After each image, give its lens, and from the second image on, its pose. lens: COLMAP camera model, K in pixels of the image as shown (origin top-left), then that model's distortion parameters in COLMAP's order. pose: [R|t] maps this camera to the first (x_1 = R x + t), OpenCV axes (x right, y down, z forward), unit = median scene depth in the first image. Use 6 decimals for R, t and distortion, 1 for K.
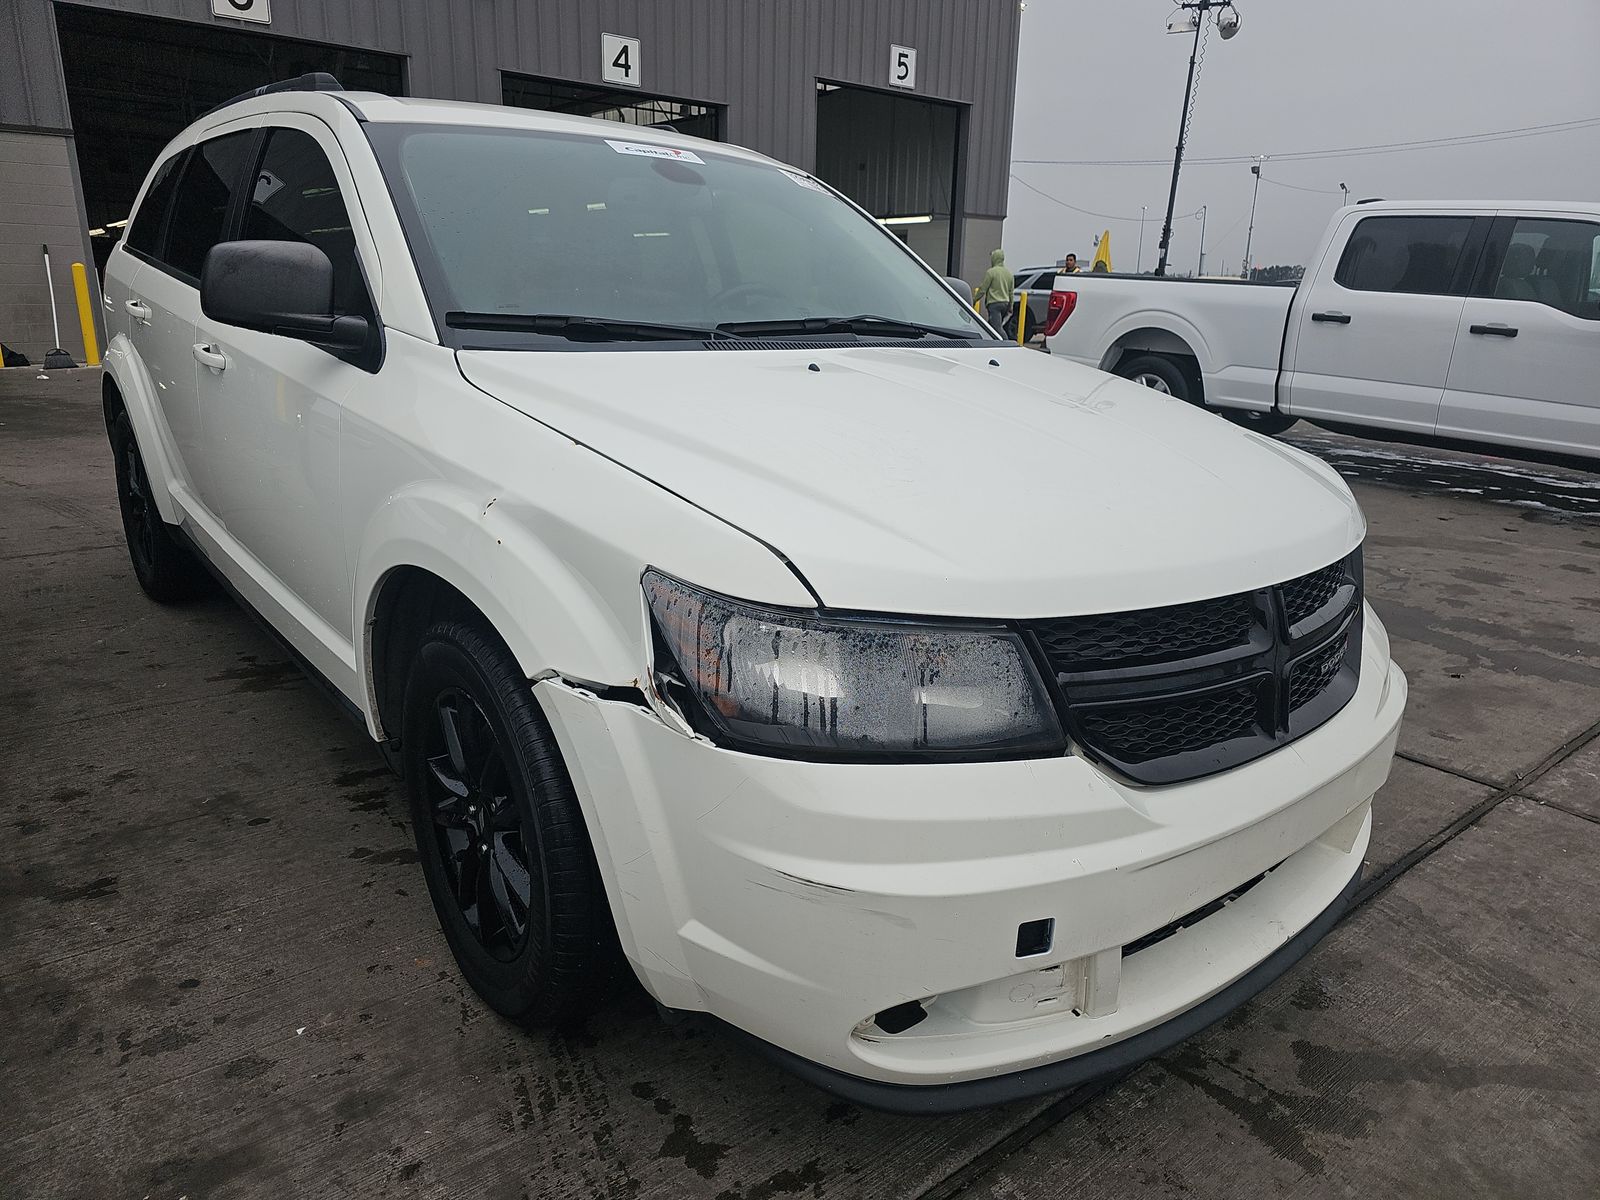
lens RADIAL K [[1064.3, 0, 802.4], [0, 1064.3, 597.7], [0, 0, 1]] dist [0.030442, -0.032711]
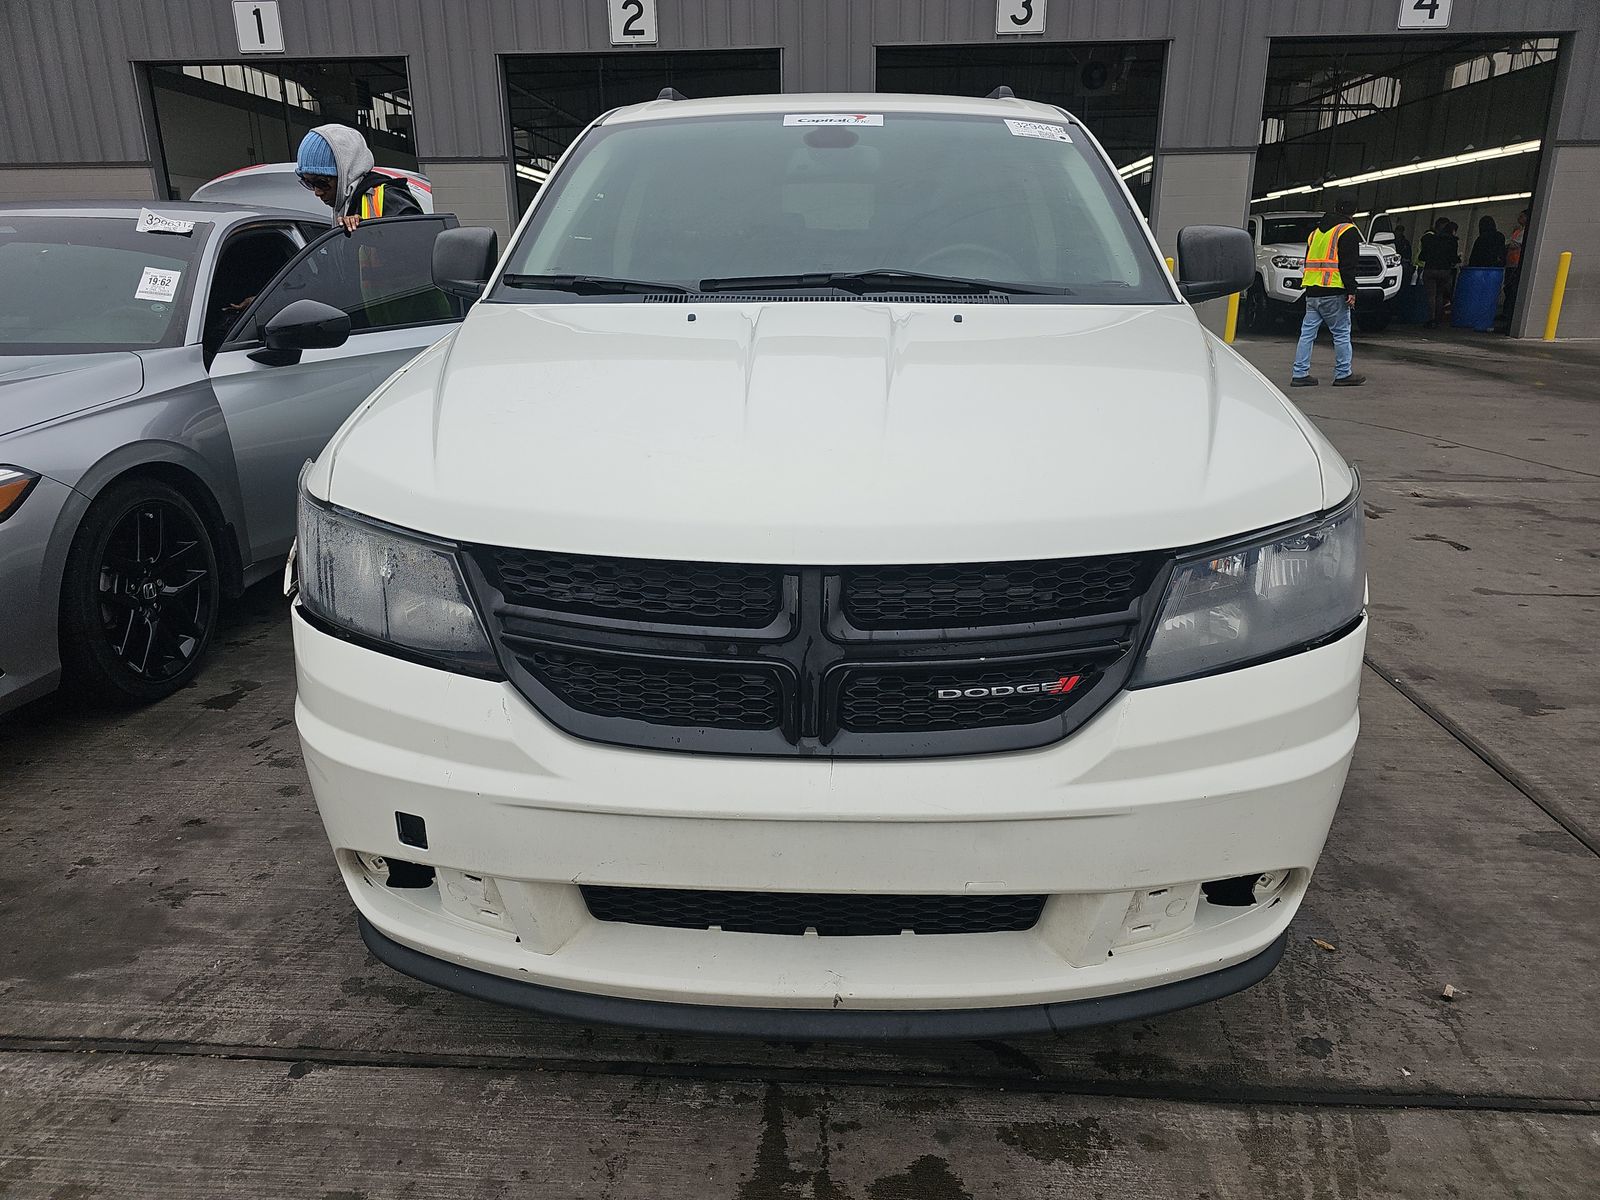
lens RADIAL K [[1064.3, 0, 811.4], [0, 1064.3, 602.4], [0, 0, 1]] dist [0.030442, -0.032711]
pose [[0.736231, 0.170909, -0.654793, 0.903164], [-0.161990, 0.983962, 0.074690, -0.042444], [0.657057, 0.051081, 0.752108, 0.334187]]
